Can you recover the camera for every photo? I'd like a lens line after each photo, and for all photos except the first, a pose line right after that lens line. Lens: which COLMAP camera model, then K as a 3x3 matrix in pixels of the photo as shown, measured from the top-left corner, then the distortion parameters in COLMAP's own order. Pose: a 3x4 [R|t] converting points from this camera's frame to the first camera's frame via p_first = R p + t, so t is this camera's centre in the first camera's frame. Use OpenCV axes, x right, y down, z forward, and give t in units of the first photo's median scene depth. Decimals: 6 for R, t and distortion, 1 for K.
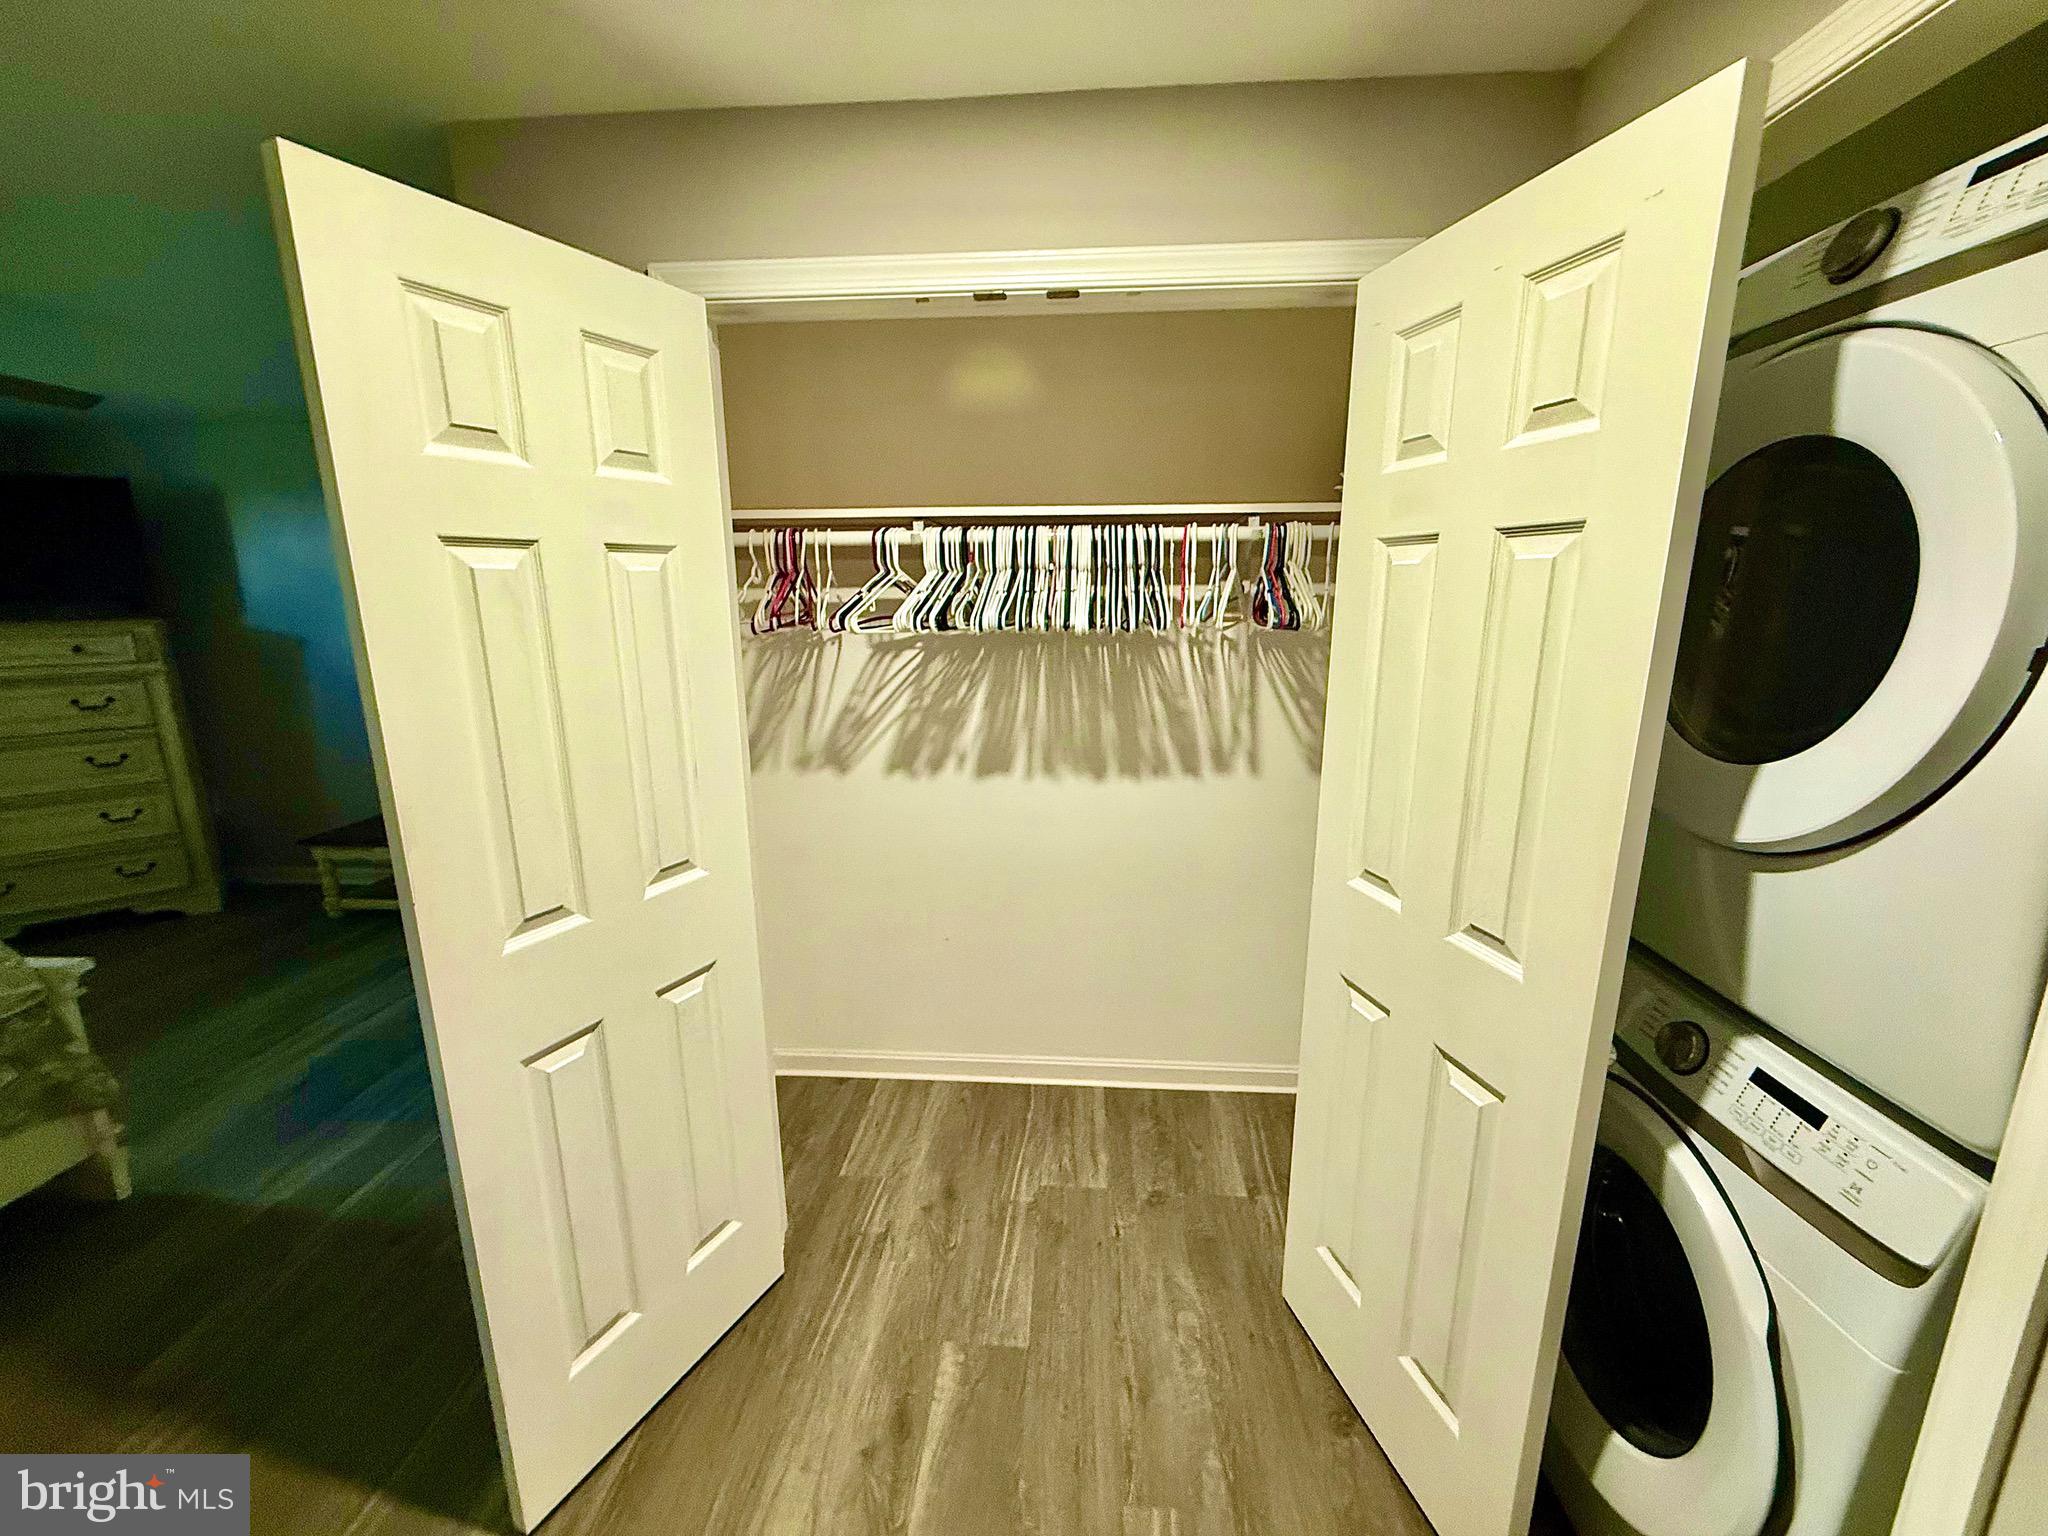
lens RADIAL K [[819.6, 0, 1024.0], [0, 819.6, 768.0], [0, 0, 1]] dist [0.002669, -0.000169]
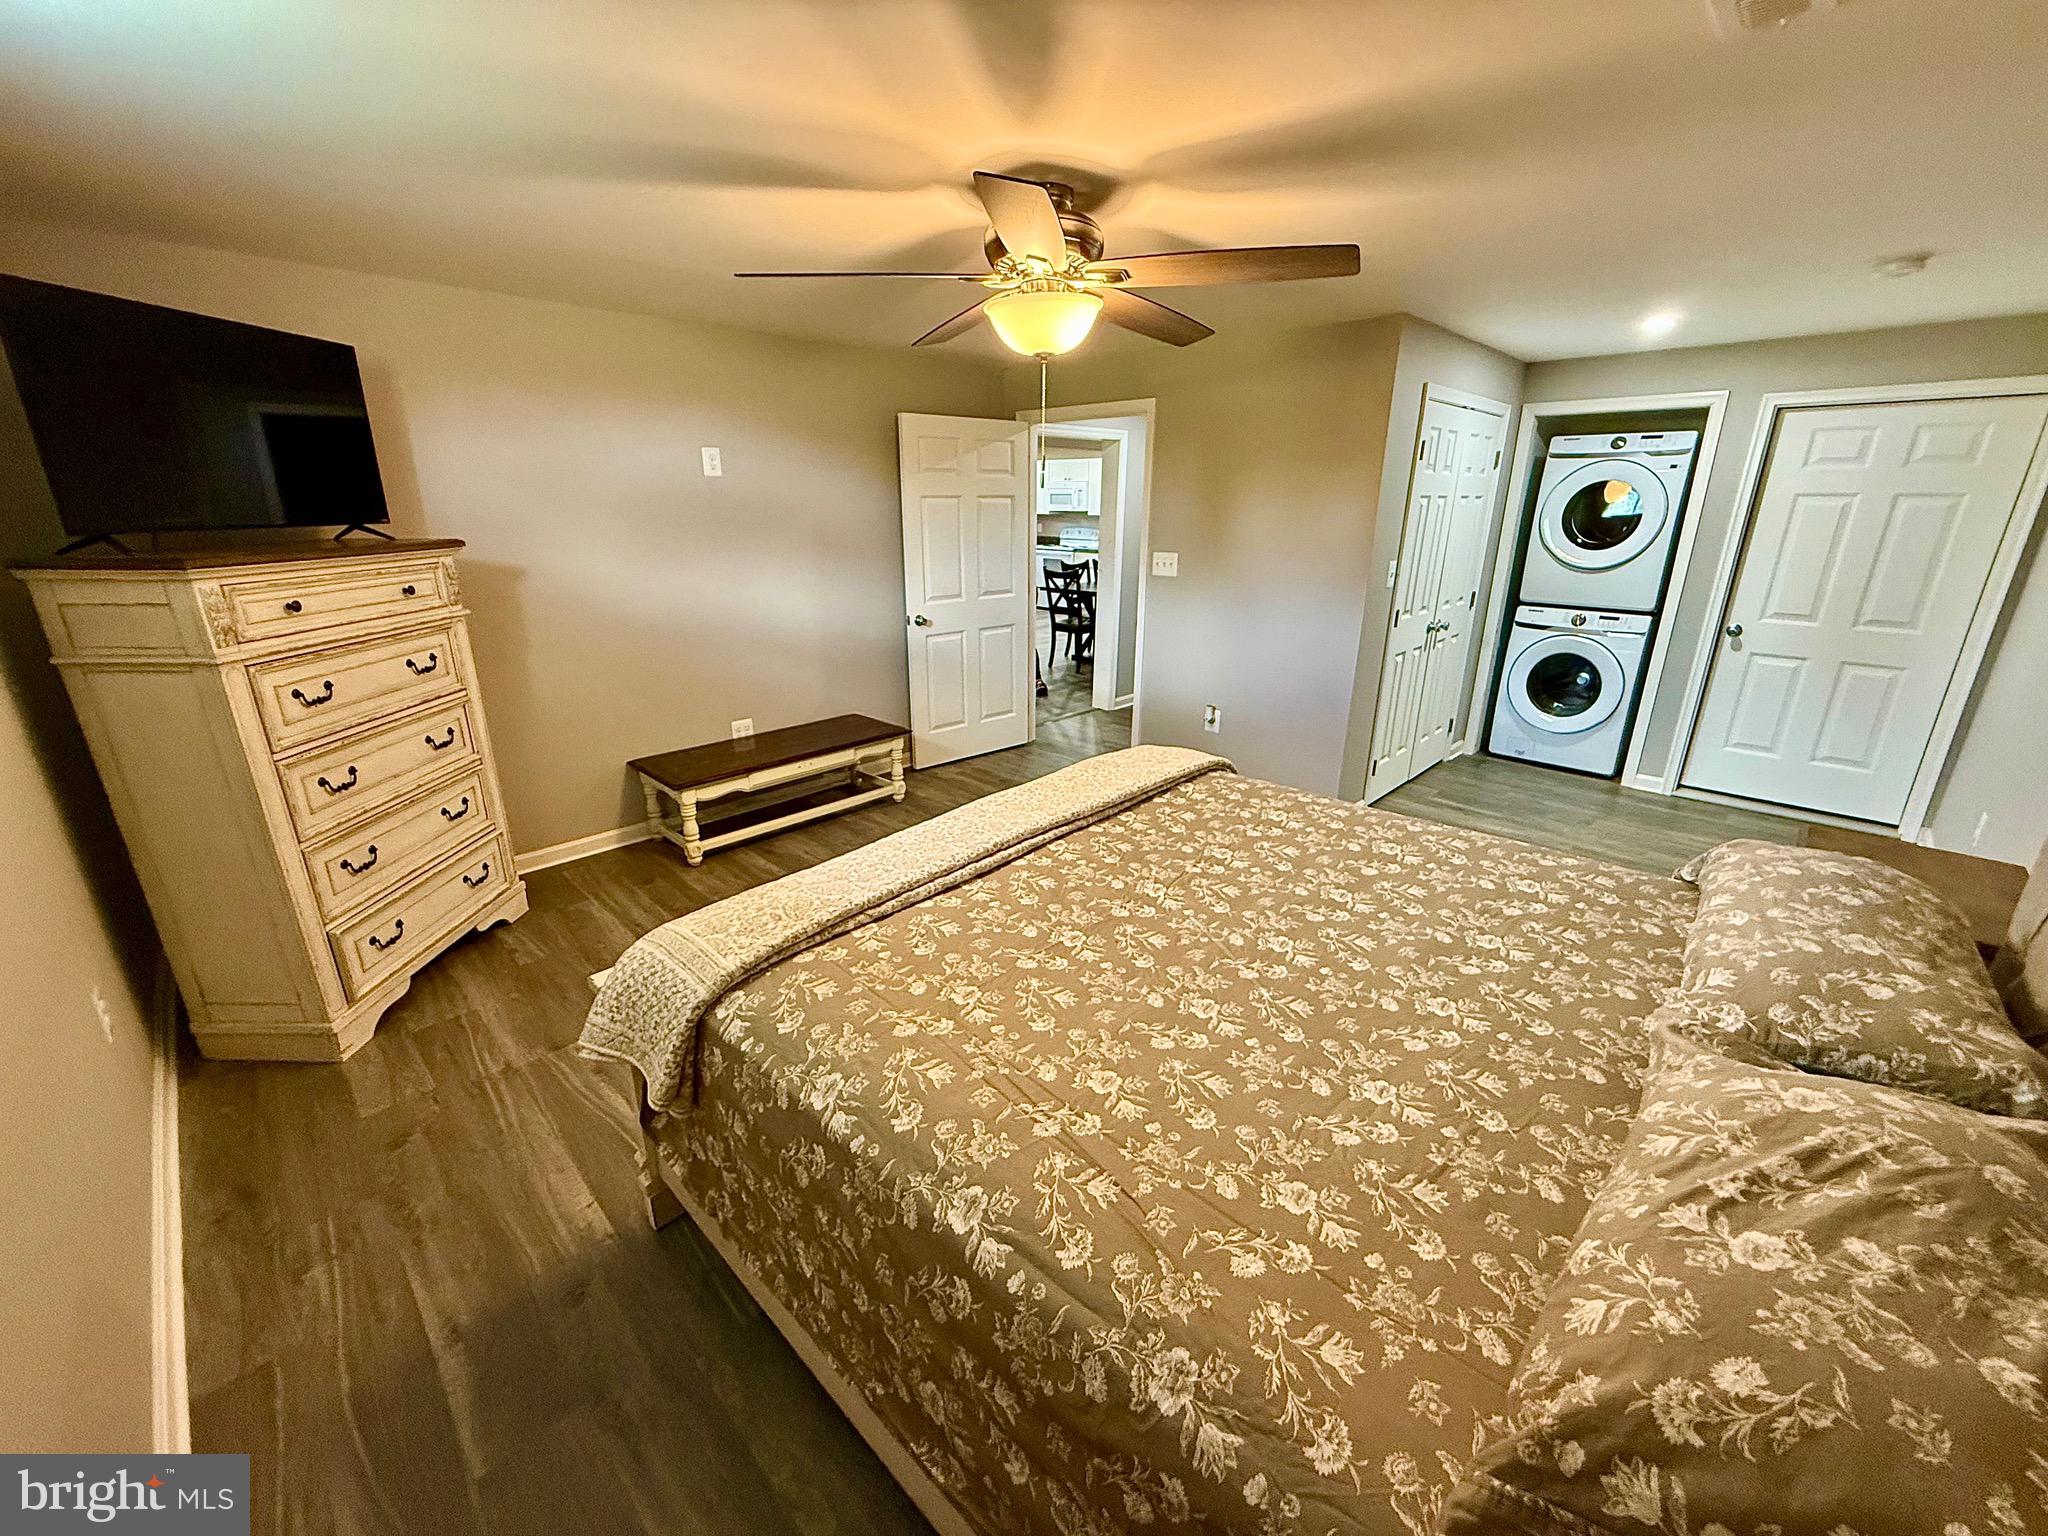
lens RADIAL K [[819.6, 0, 1024.0], [0, 819.6, 768.0], [0, 0, 1]] dist [0.002669, -0.000169]
pose [[0.654585, -0.231997, 0.719511, -1.299661], [0.161887, 0.972687, 0.166351, -0.021200], [-0.738451, 0.007589, 0.674264, 0.086898]]
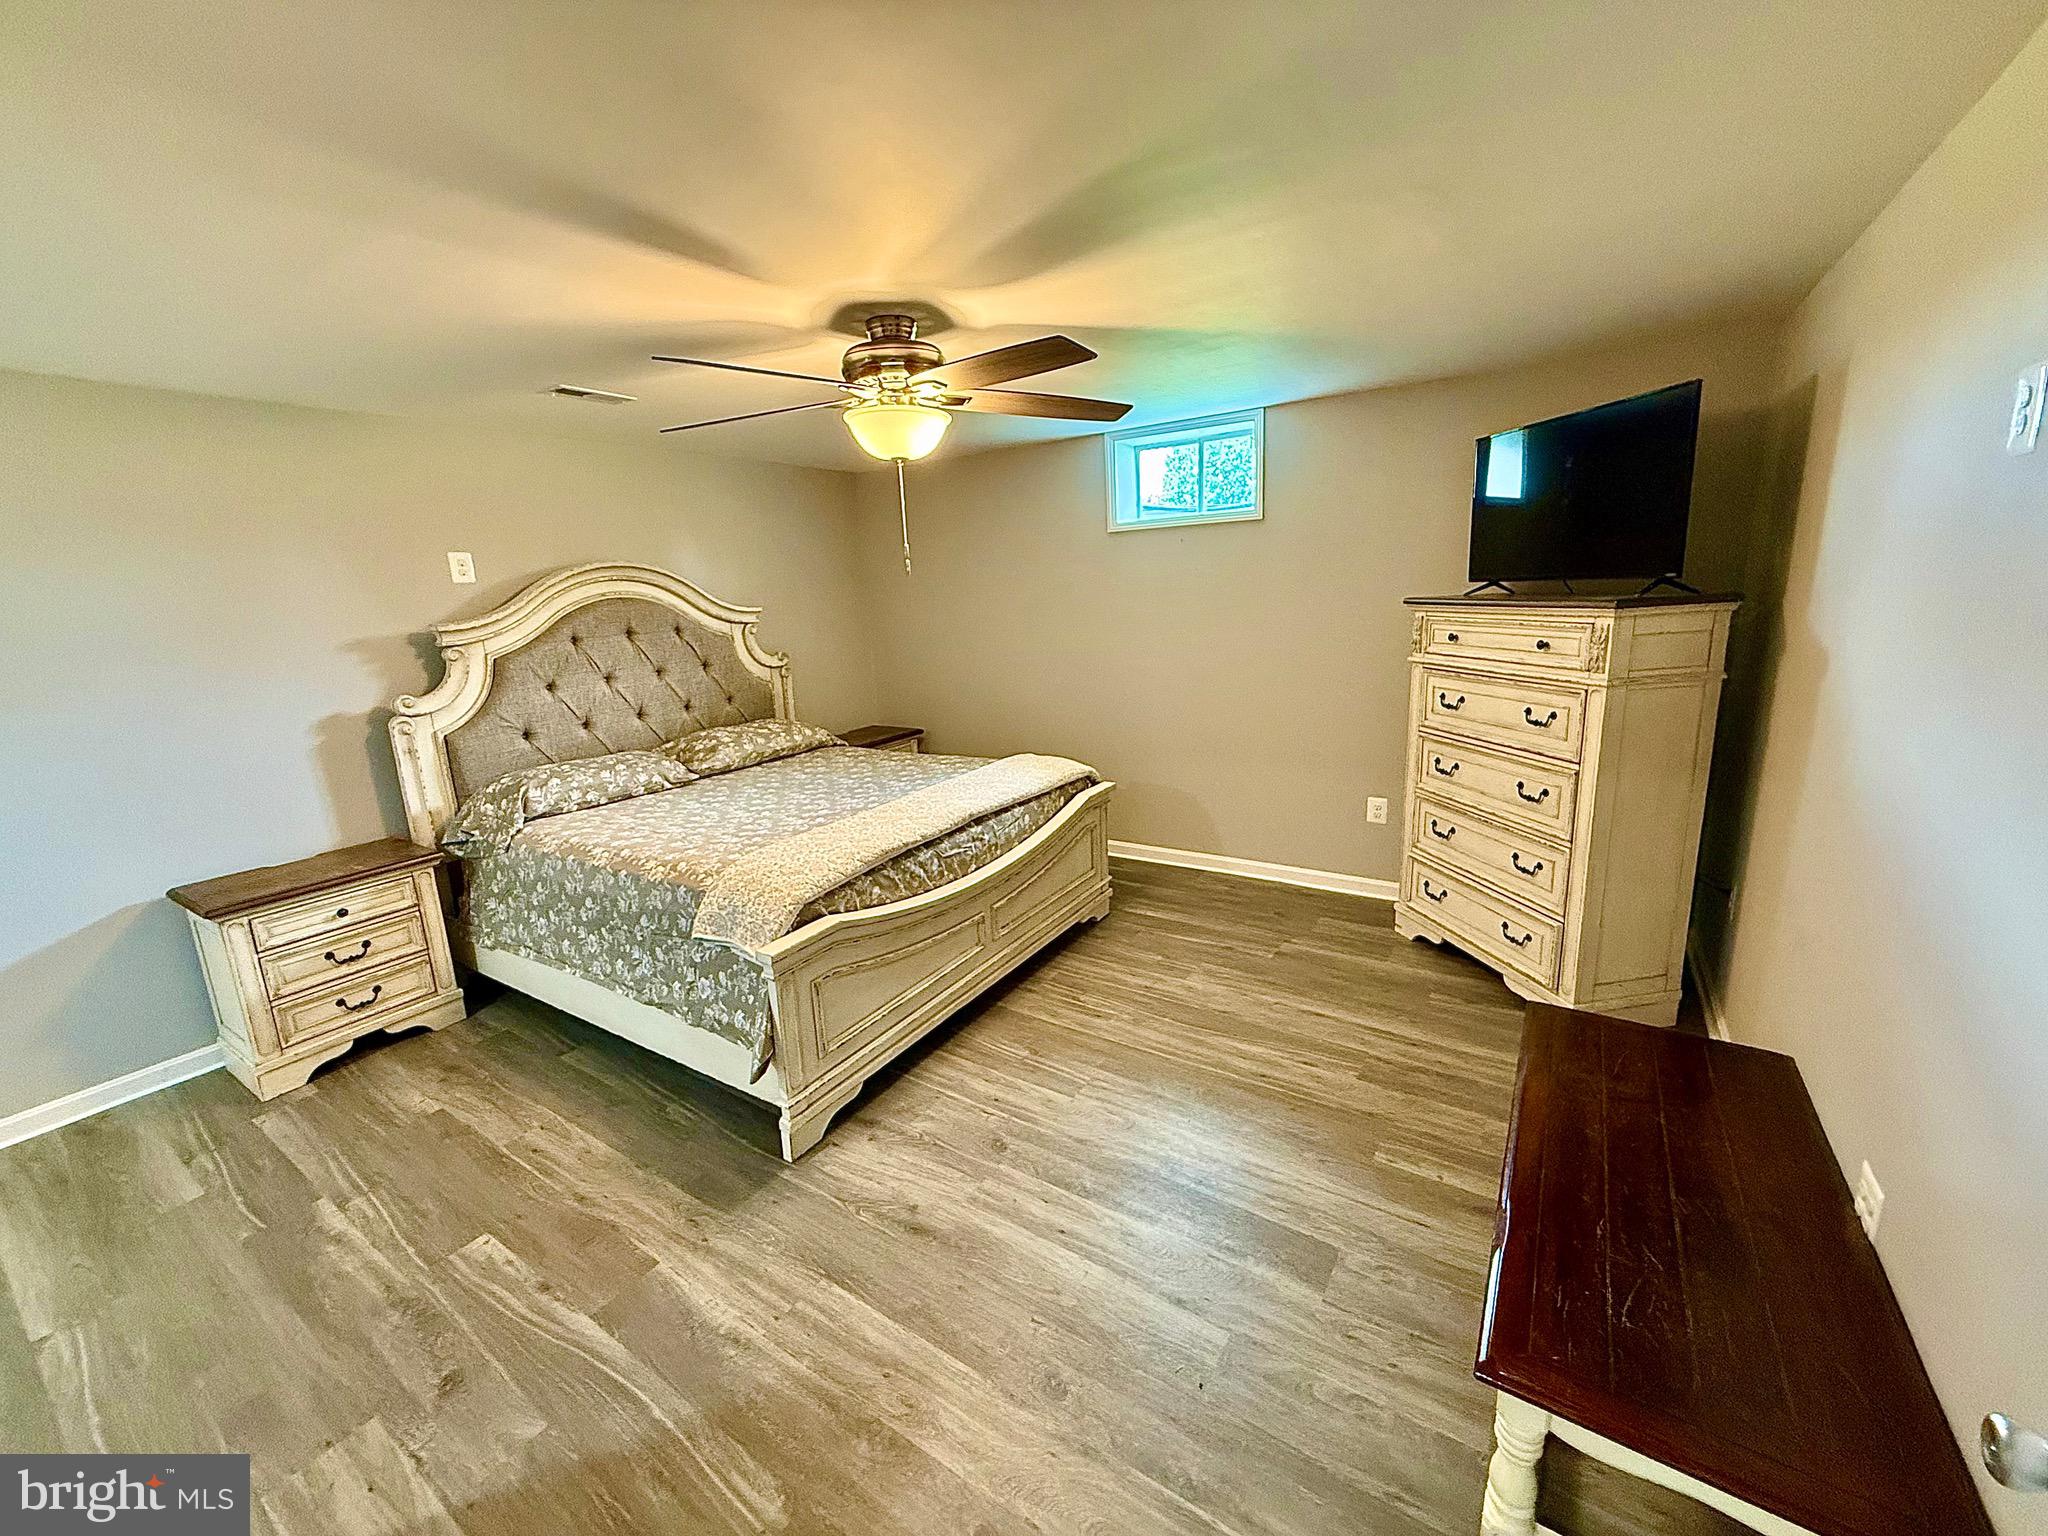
lens RADIAL K [[819.6, 0, 1024.0], [0, 819.6, 768.0], [0, 0, 1]] dist [0.002669, -0.000169]
pose [[-0.493315, 0.216491, -0.842480, -0.248790], [-0.141928, 0.935522, 0.323505, -0.205564], [0.858194, 0.279161, -0.430780, 0.907699]]
